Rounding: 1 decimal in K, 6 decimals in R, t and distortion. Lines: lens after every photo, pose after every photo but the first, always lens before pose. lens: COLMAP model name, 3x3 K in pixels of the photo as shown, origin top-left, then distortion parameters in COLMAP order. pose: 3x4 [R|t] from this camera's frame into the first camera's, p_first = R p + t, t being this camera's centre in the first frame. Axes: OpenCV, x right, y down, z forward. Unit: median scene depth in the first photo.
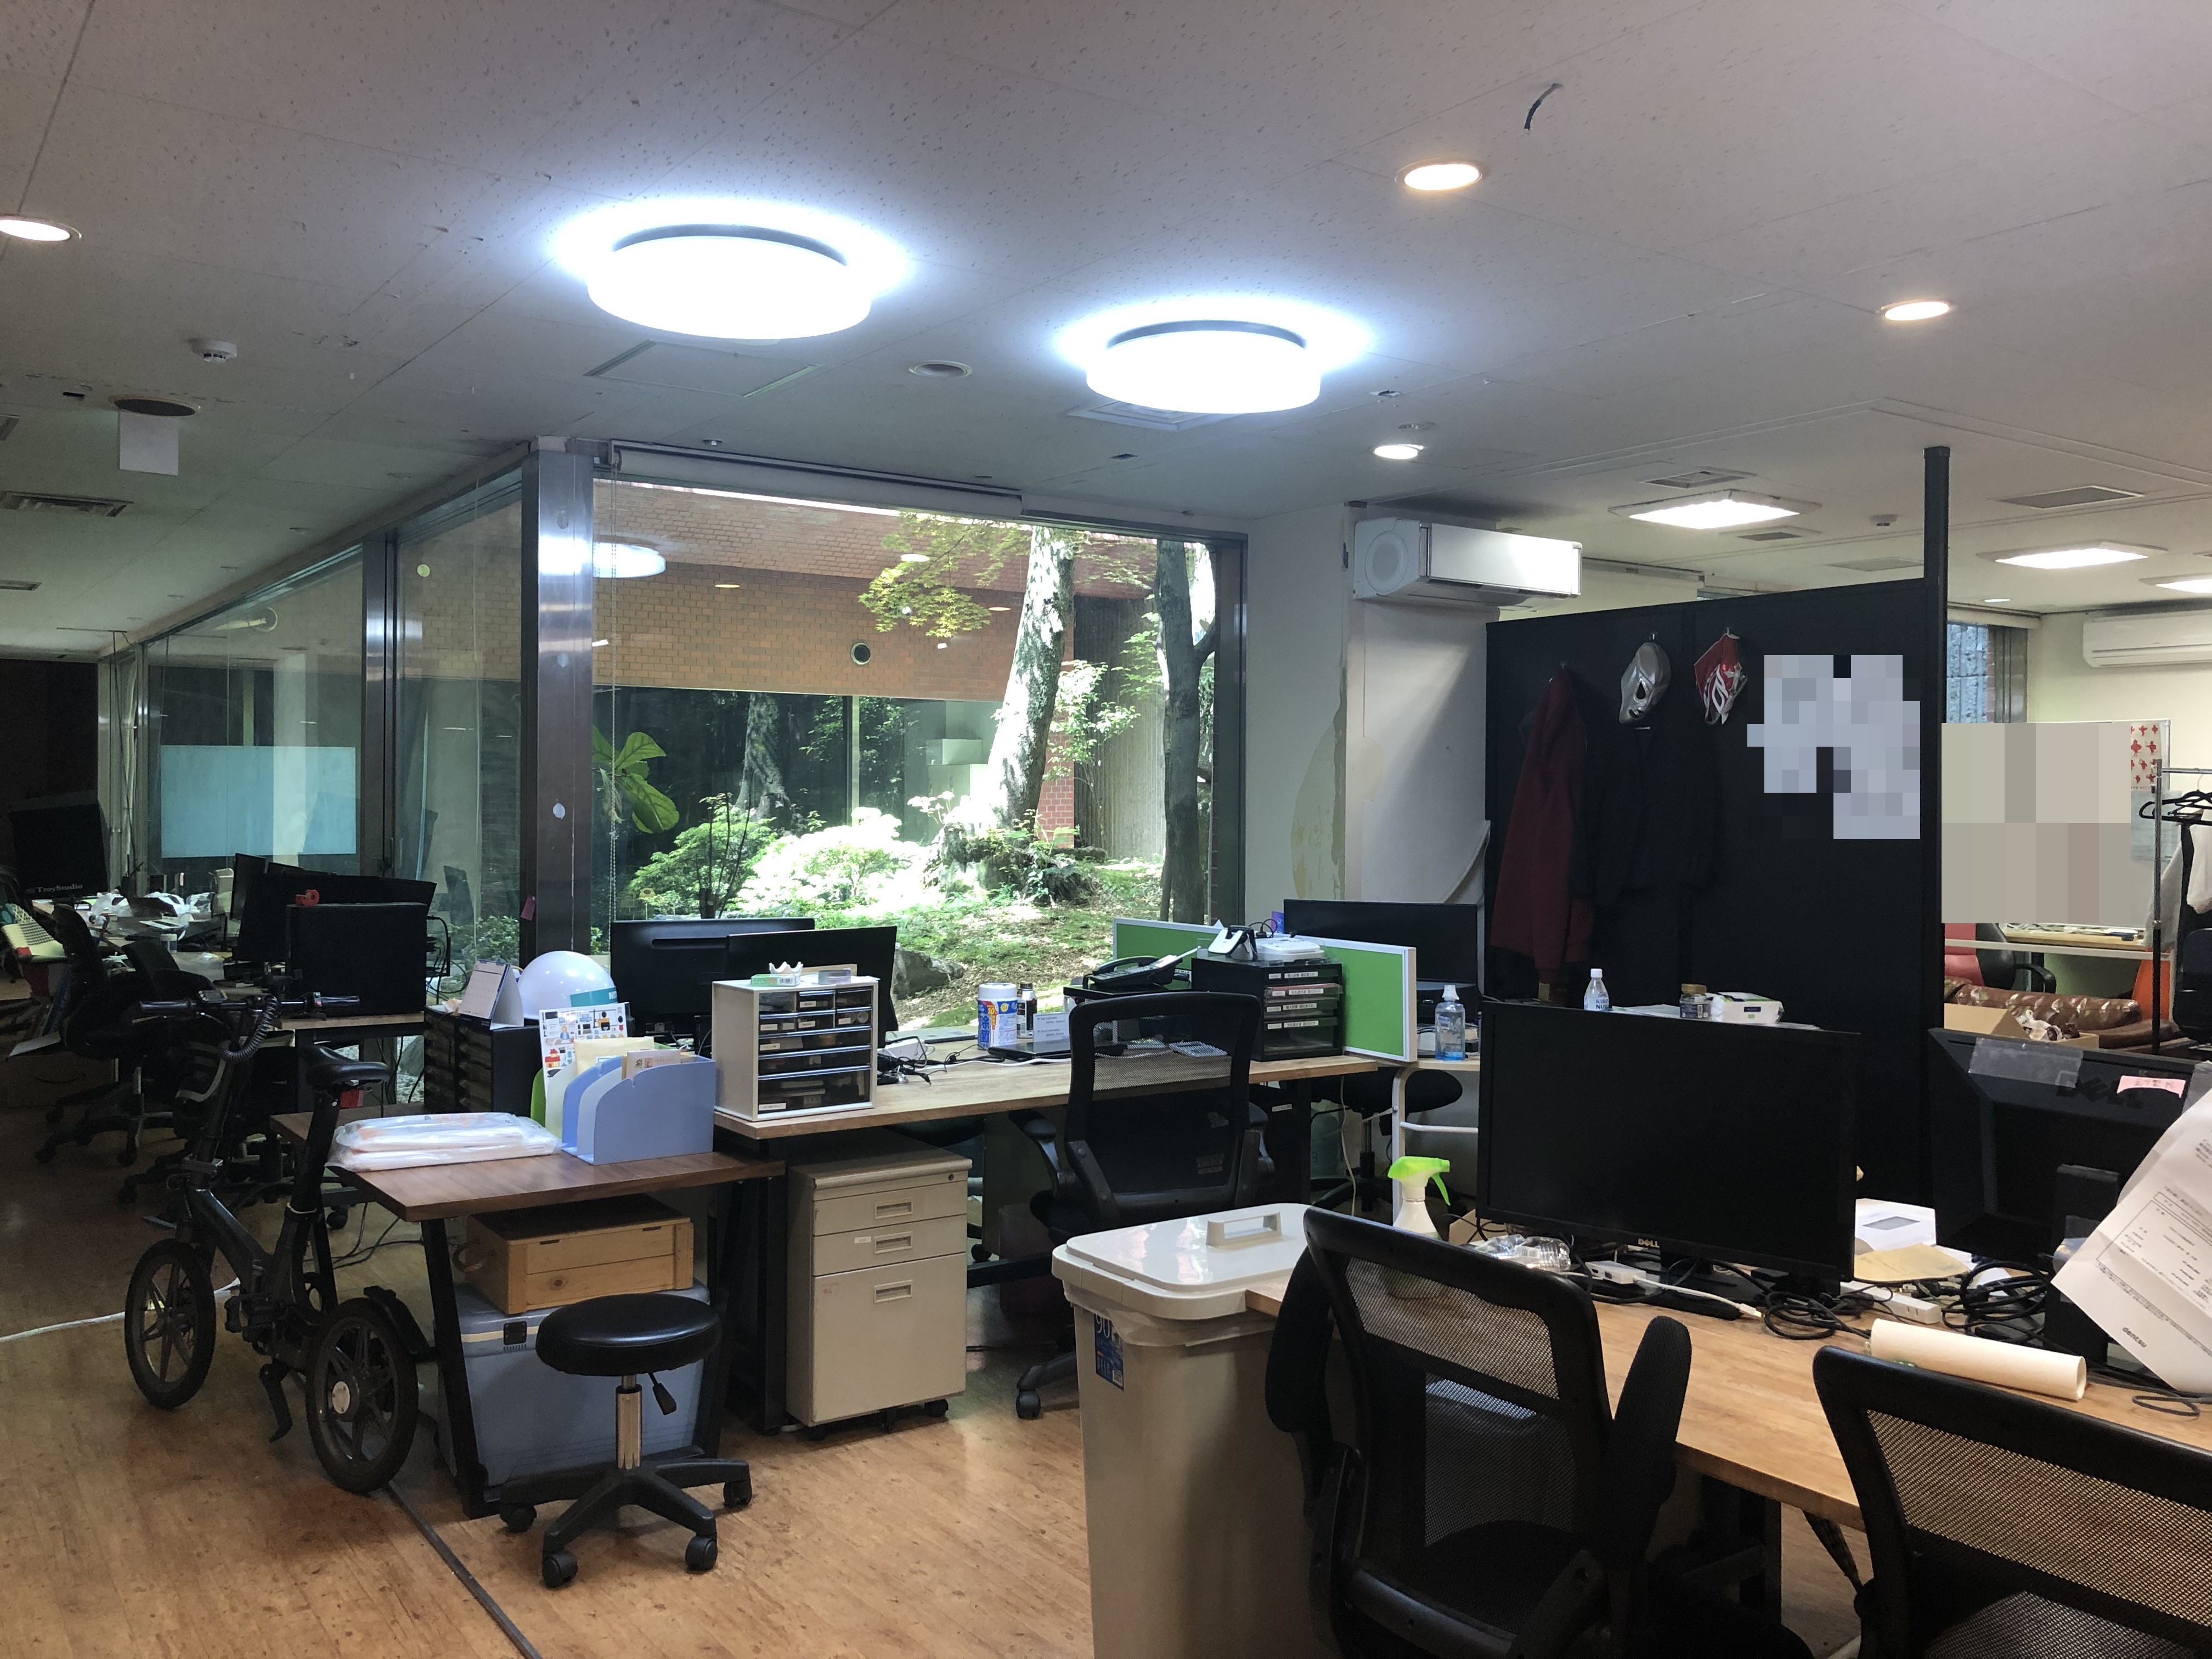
lens RADIAL K [[1826.7, 0, 1104.7], [0, 1826.7, 823.2], [0, 0, 1]] dist [0.040759, -0.077132]
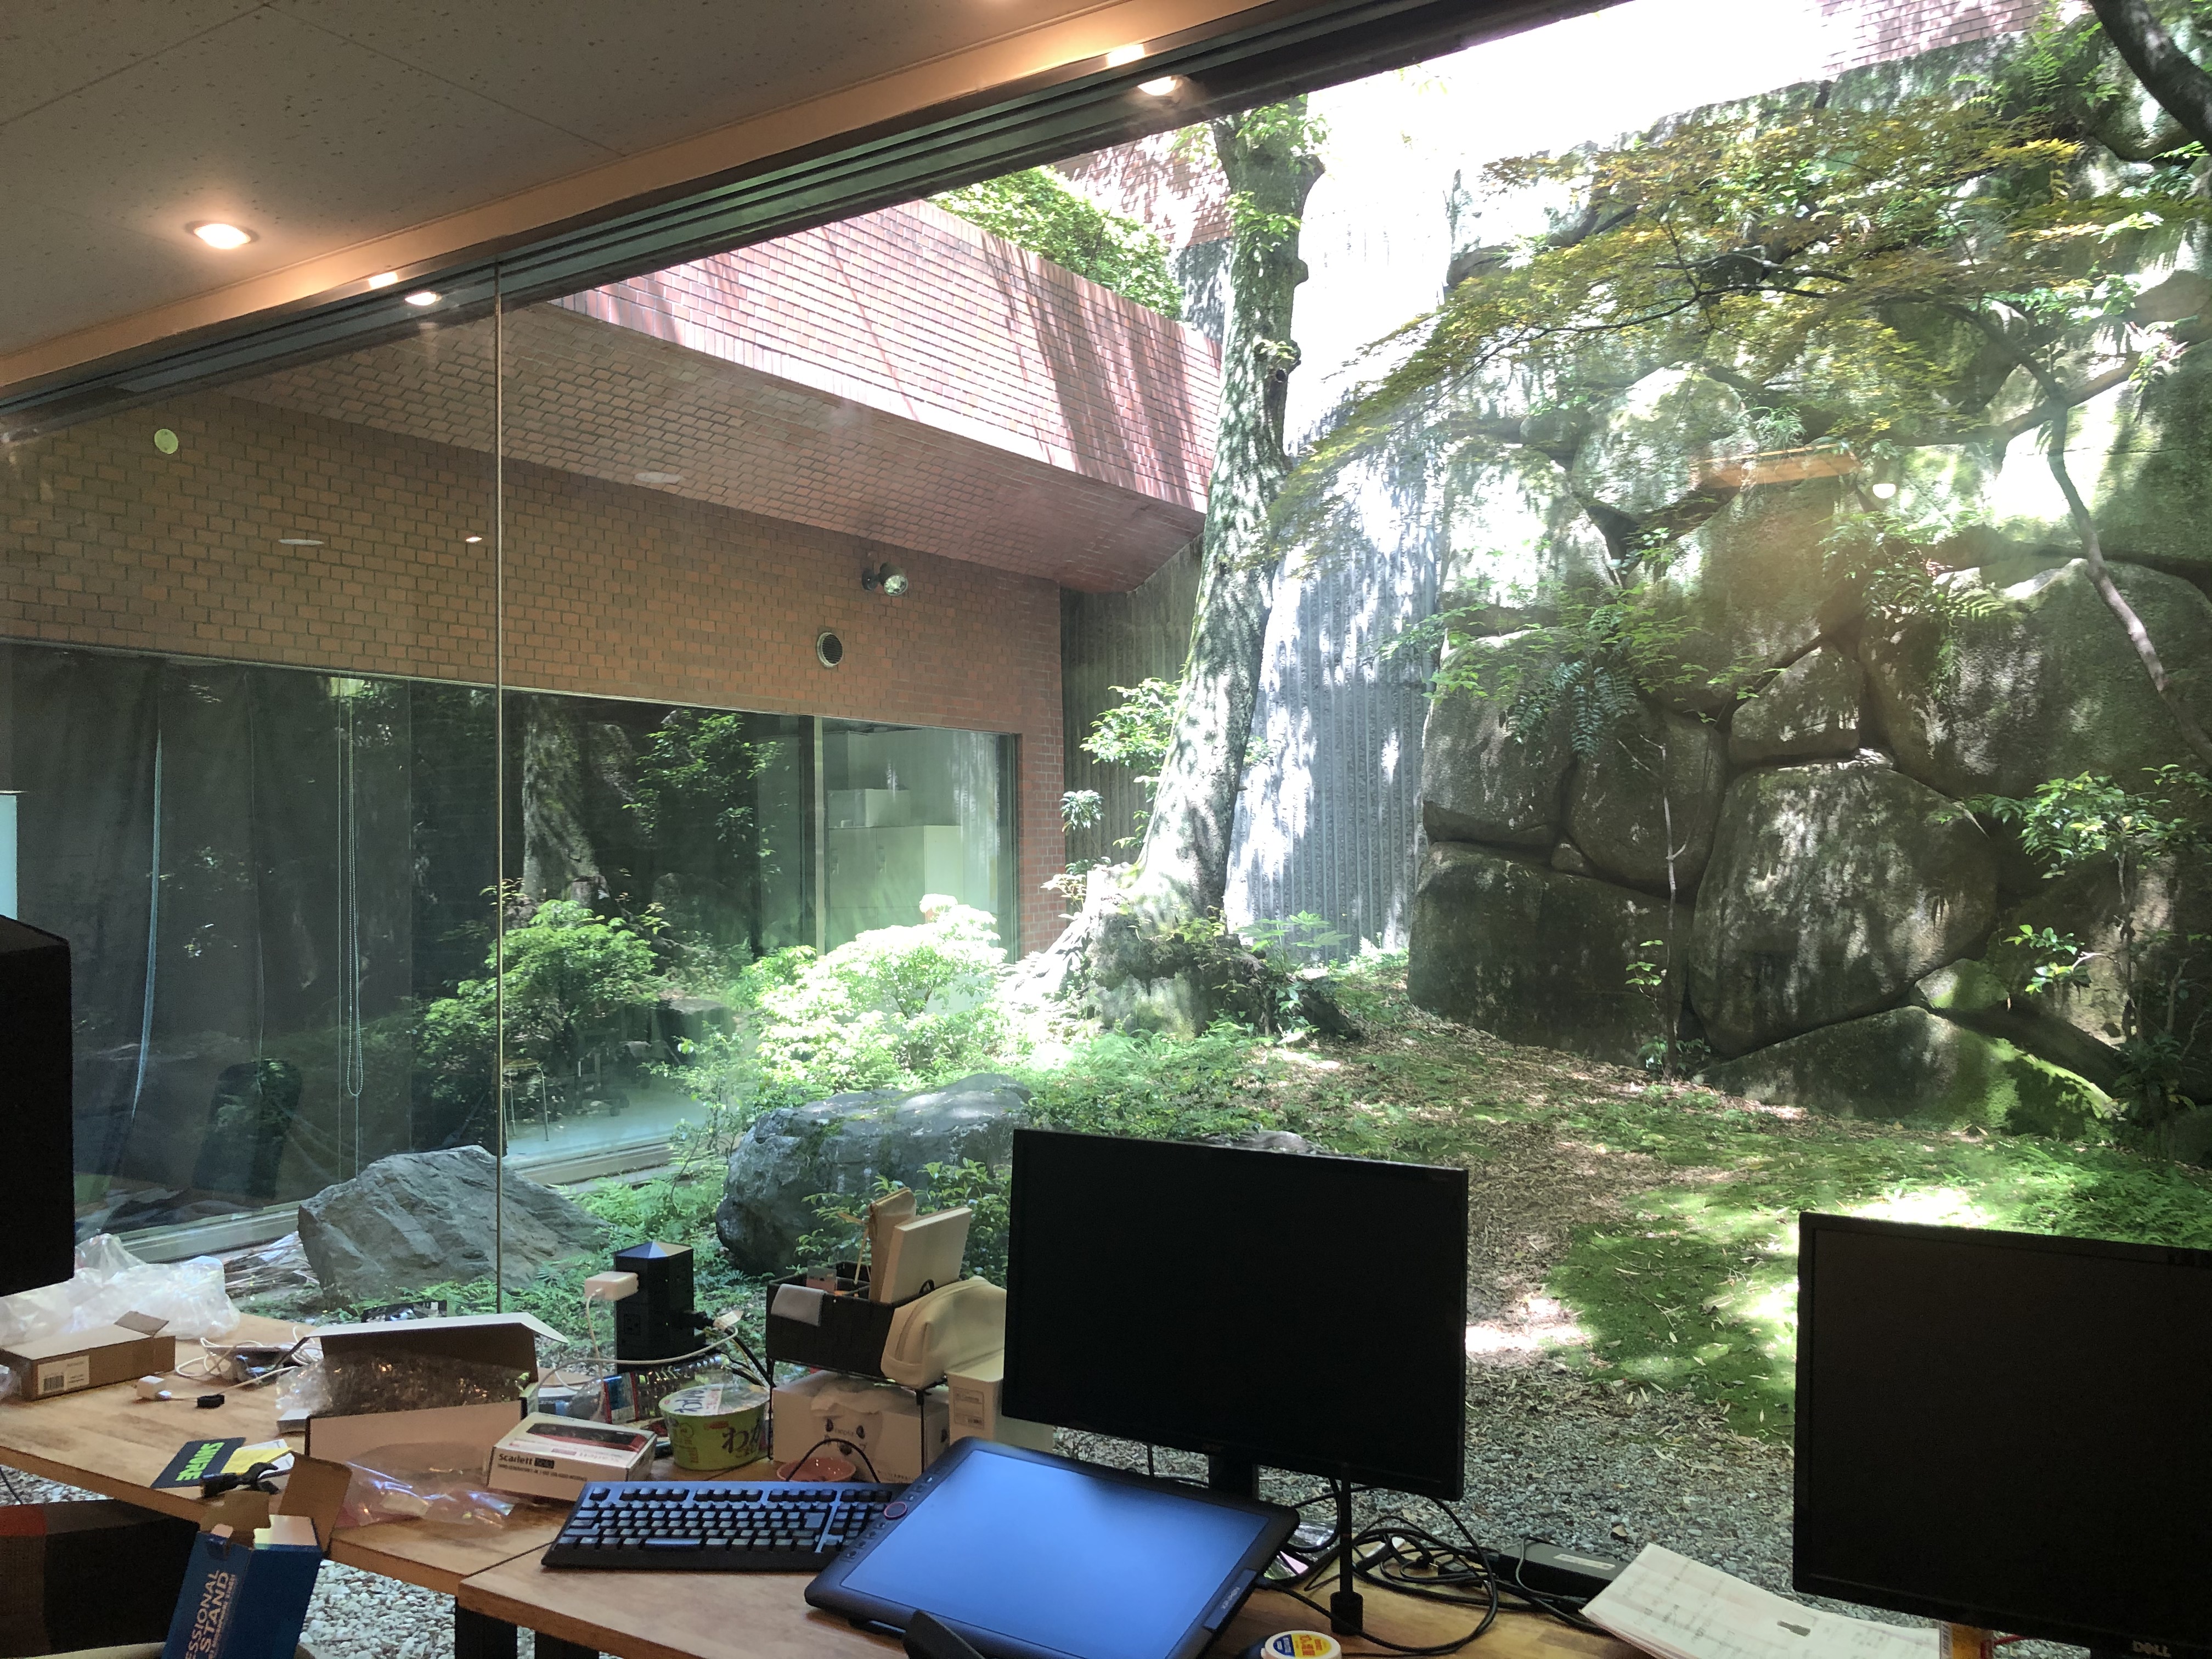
lens RADIAL K [[1826.7, 0, 1109.2], [0, 1826.7, 829.8], [0, 0, 1]] dist [0.040759, -0.077132]
pose [[0.926123, -0.012001, 0.377031, -0.297153], [0.026972, 0.999042, -0.034453, -0.006928], [-0.376257, 0.042077, 0.925559, 0.406605]]
